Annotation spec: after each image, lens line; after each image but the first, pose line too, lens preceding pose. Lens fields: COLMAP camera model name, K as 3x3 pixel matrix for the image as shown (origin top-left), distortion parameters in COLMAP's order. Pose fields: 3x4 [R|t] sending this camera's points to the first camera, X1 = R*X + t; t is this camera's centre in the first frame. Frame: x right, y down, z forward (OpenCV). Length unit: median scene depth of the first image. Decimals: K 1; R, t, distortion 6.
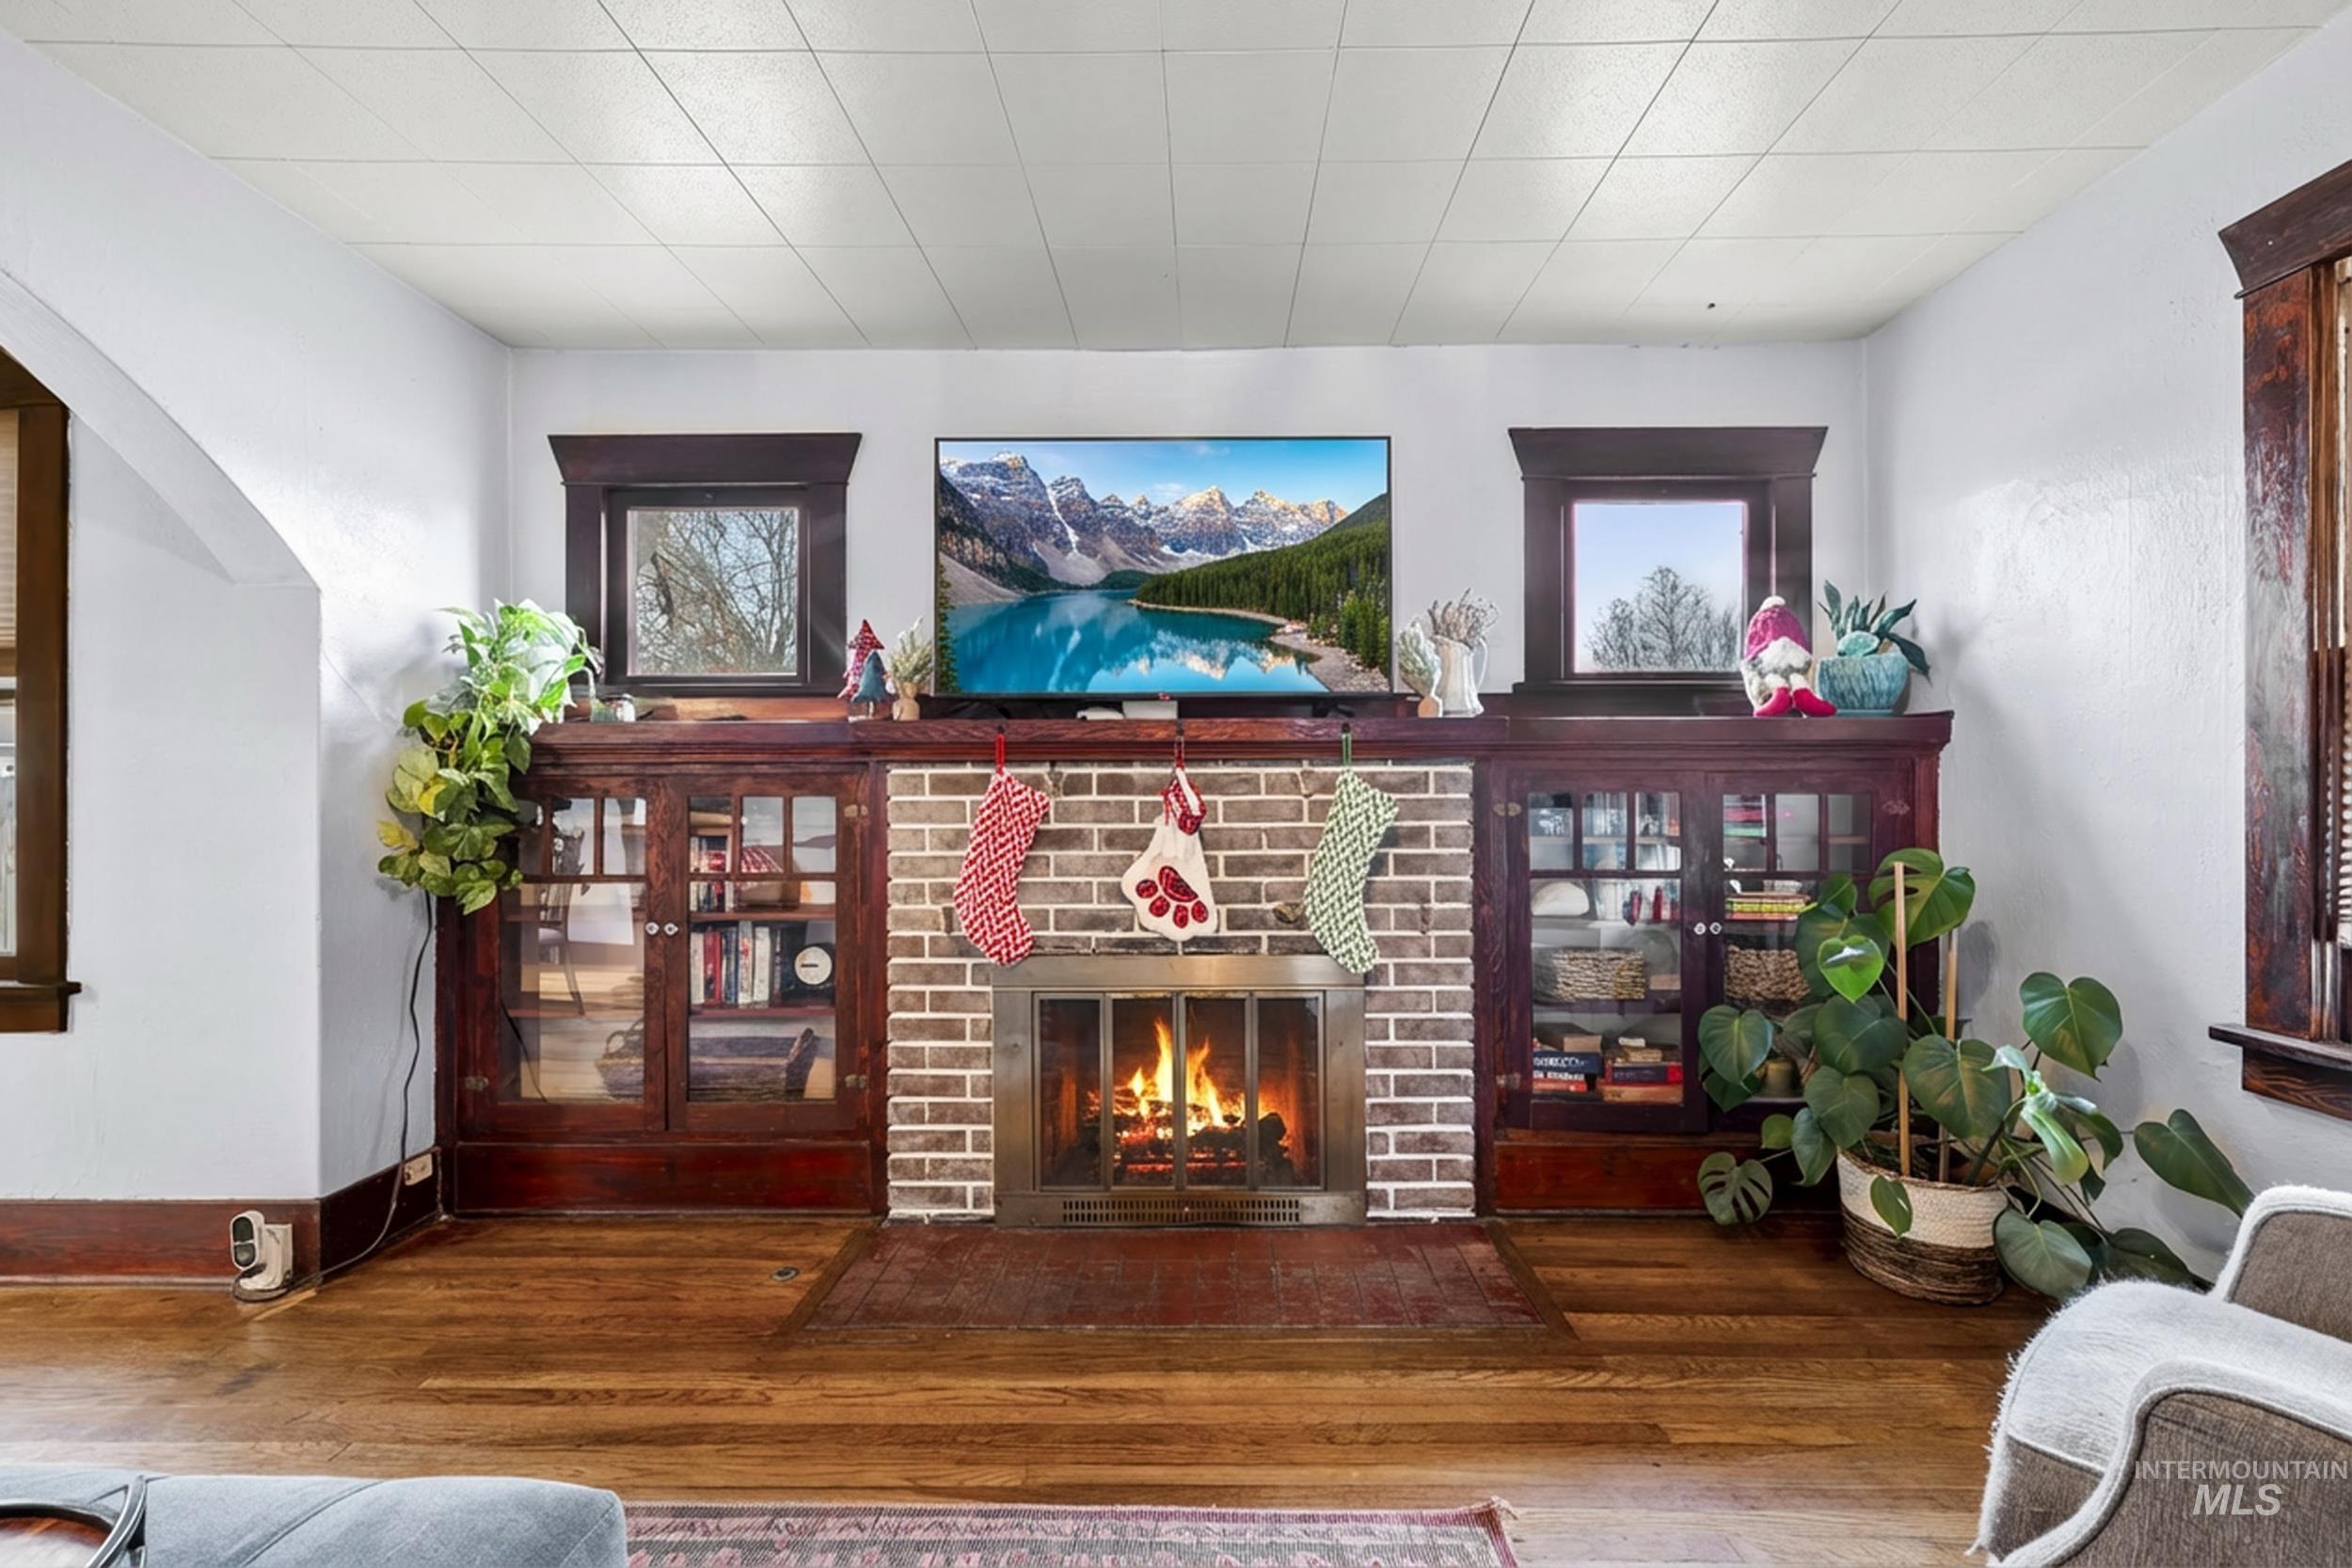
lens RADIAL K [[952.3, 0, 1215.5], [0, 952.3, 790.4], [0, 0, 1]] dist [0.000621, 0.000053]
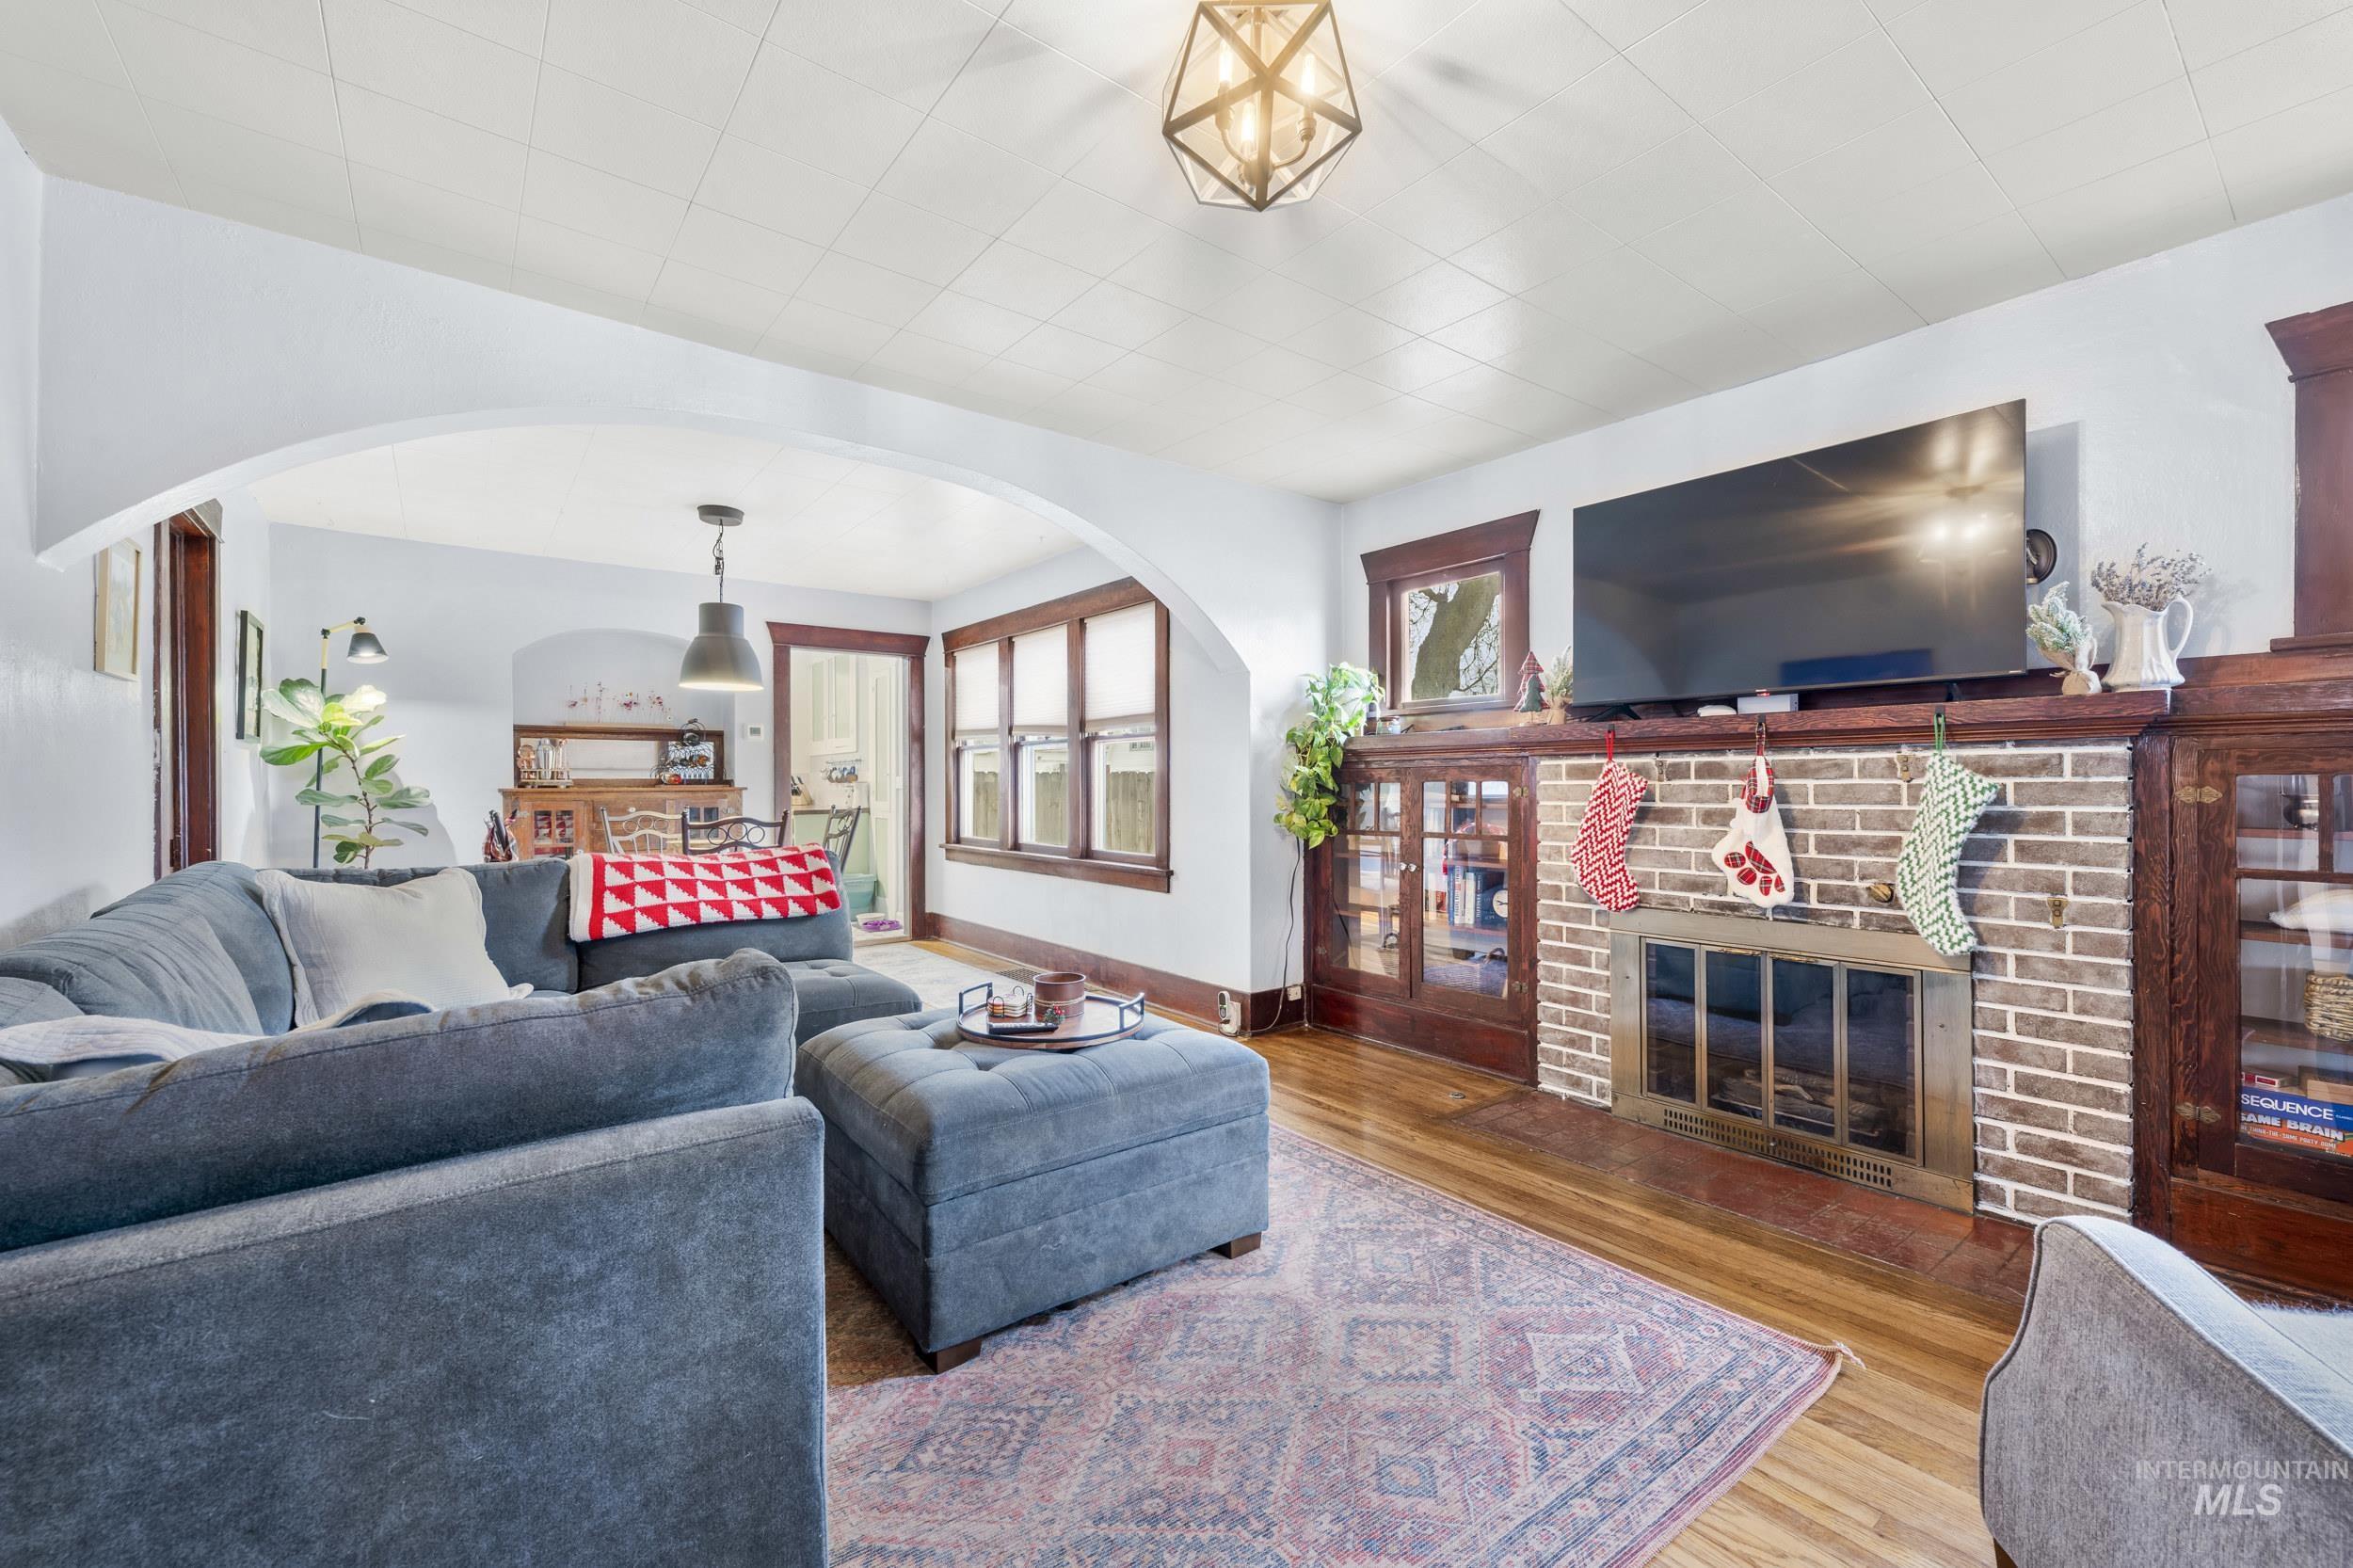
lens RADIAL K [[952.8, 0, 1172.1], [0, 952.8, 779.9], [0, 0, 1]] dist [0.000621, 0.000053]
pose [[0.608935, -0.002802, -0.793215, 0.429460], [0.004190, 0.999991, -0.000317, 0.002736], [0.793209, -0.003131, 0.608941, -0.254303]]
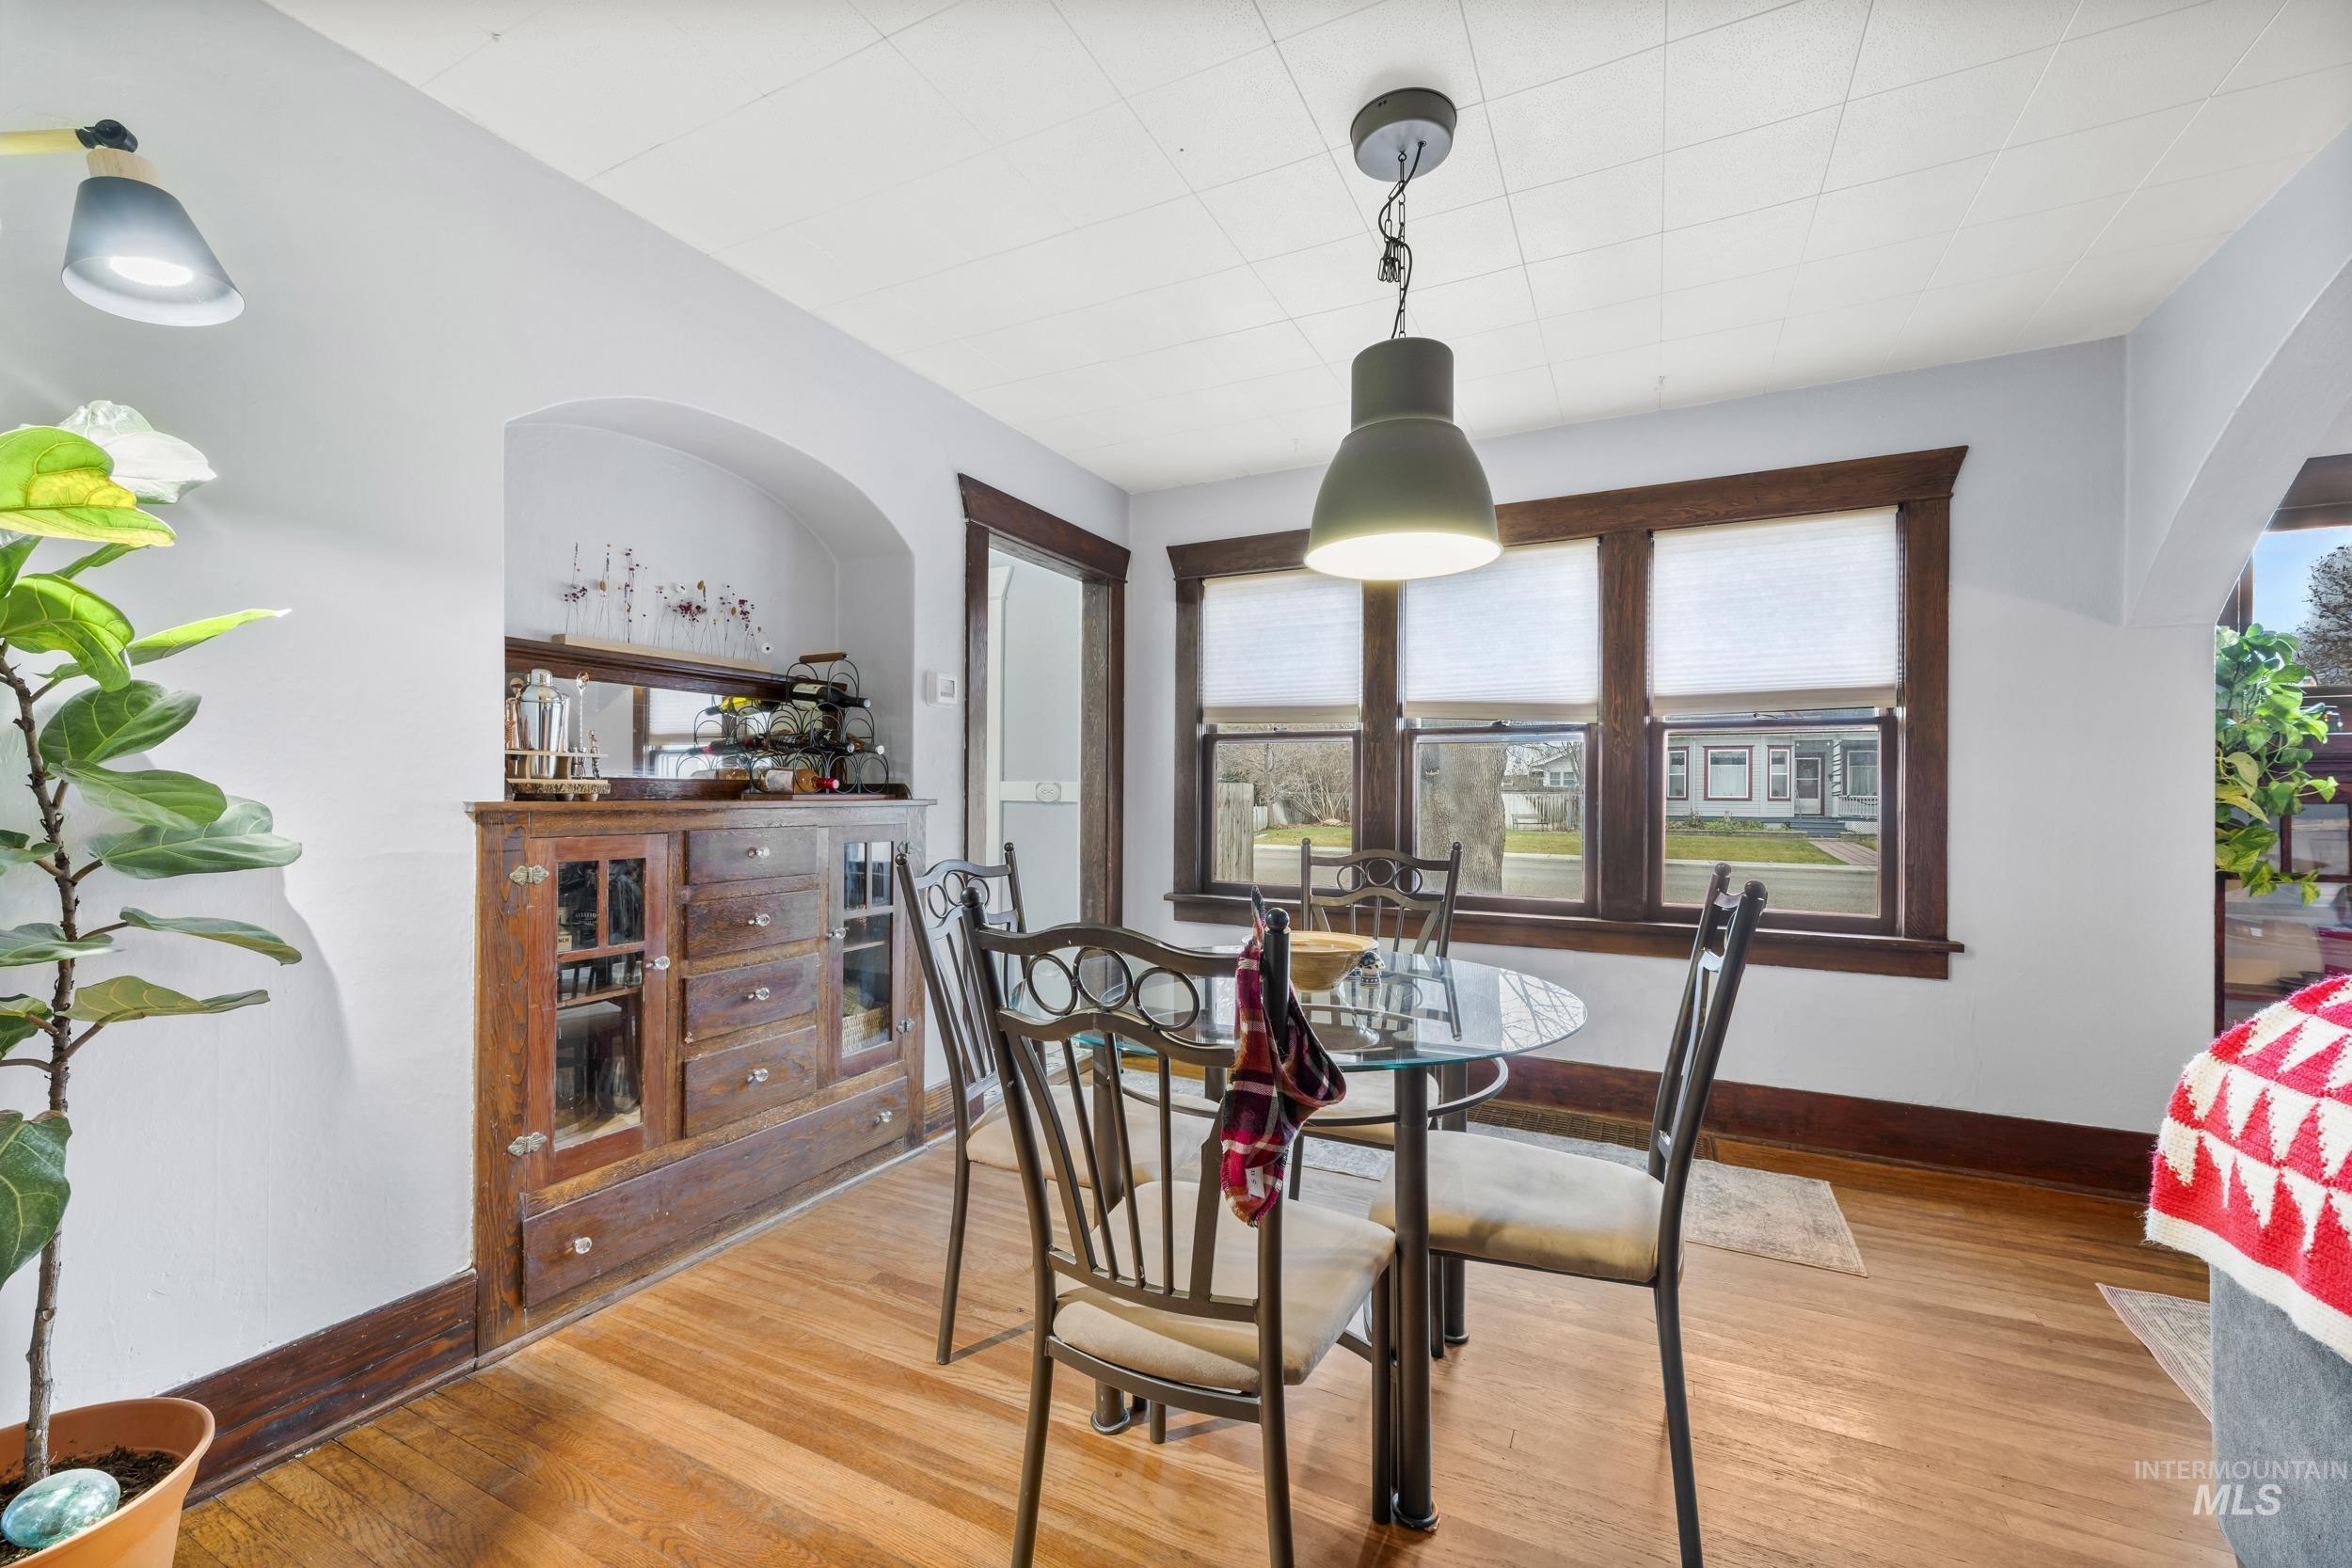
lens RADIAL K [[952.3, 0, 1178.5], [0, 952.3, 783.9], [0, 0, 1]] dist [0.000621, 0.000053]
pose [[0.887898, -0.003433, -0.460028, -1.408865], [-0.002907, 0.999910, -0.013072, 0.008856], [0.460032, 0.012944, 0.887808, -0.562202]]
